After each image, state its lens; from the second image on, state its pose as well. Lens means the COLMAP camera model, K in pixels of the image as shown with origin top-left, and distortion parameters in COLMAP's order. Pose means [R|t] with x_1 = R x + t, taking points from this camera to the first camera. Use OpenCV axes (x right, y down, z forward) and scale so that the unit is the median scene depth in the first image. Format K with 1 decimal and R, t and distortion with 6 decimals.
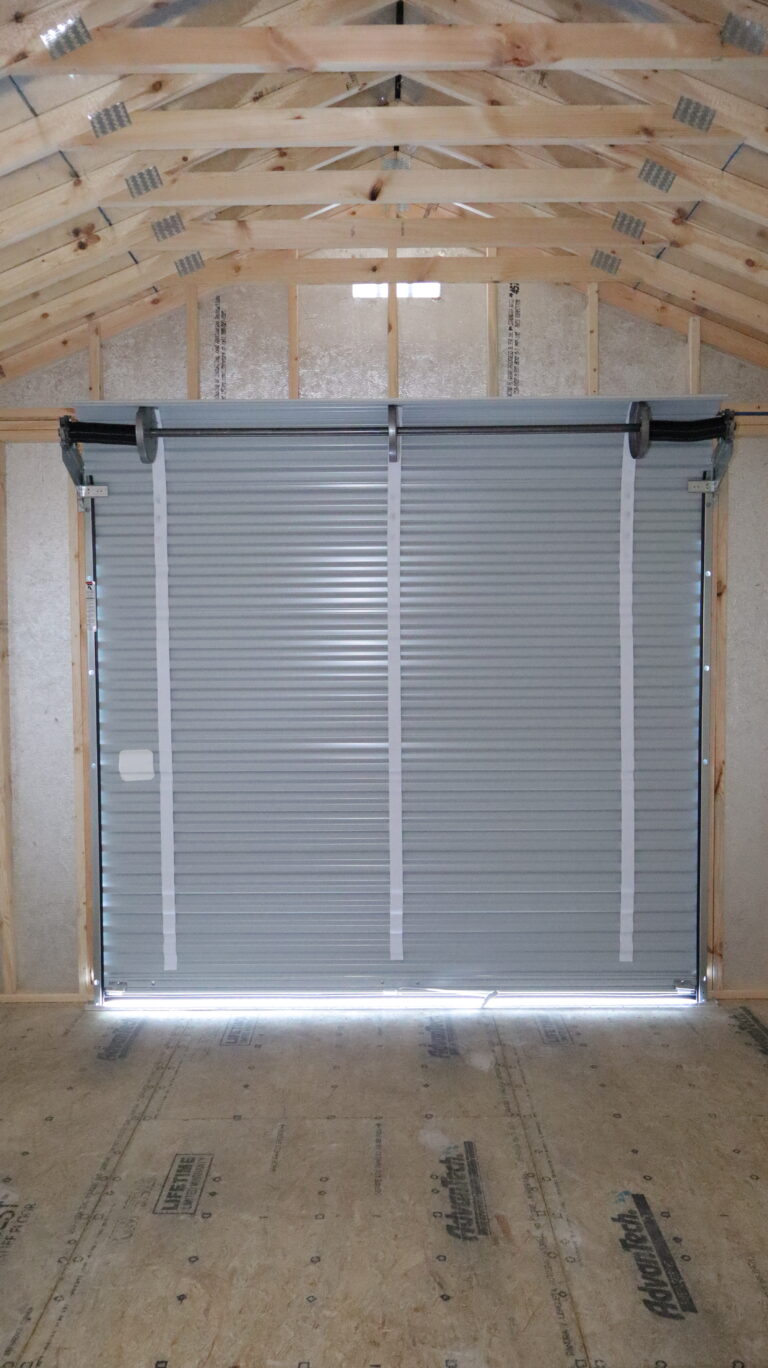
lens RADIAL K [[1145.4, 0, 384.0], [0, 1145.4, 684.0], [0, 0, 1]] dist [-0.001062, 0.004722]
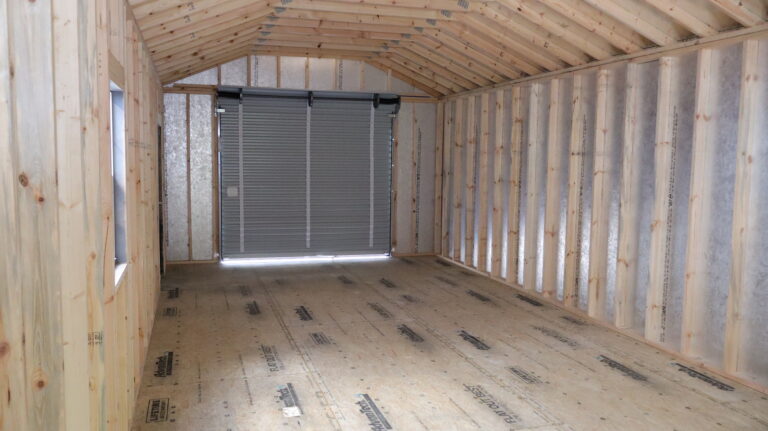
lens RADIAL K [[643.1, 0, 384.0], [0, 643.1, 215.5], [0, 0, 1]] dist [-0.001062, 0.004722]
pose [[0.967165, -0.009131, 0.253987, -0.267019], [-0.004363, 0.998611, 0.052515, 0.037776], [-0.254114, -0.051898, 0.965781, -0.976350]]
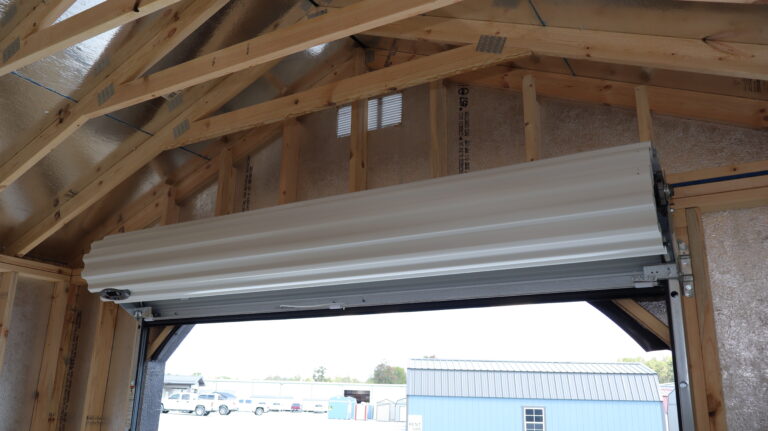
lens RADIAL K [[643.1, 0, 384.0], [0, 643.1, 215.5], [0, 0, 1]] dist [-0.001062, 0.004722]
pose [[0.858187, -0.120004, -0.499114, 0.336452], [-0.055242, 0.945055, -0.322209, -0.054199], [0.510356, 0.304087, 0.804405, 0.525300]]
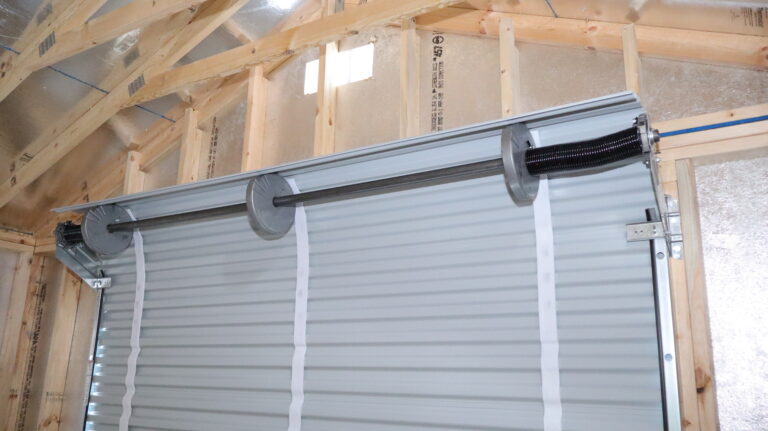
lens RADIAL K [[643.1, 0, 384.0], [0, 643.1, 215.5], [0, 0, 1]] dist [-0.001062, 0.004722]
pose [[0.848071, -0.106849, -0.518997, 0.343481], [-0.061679, 0.952894, -0.296965, -0.053722], [0.526280, 0.283858, 0.801532, 0.590323]]
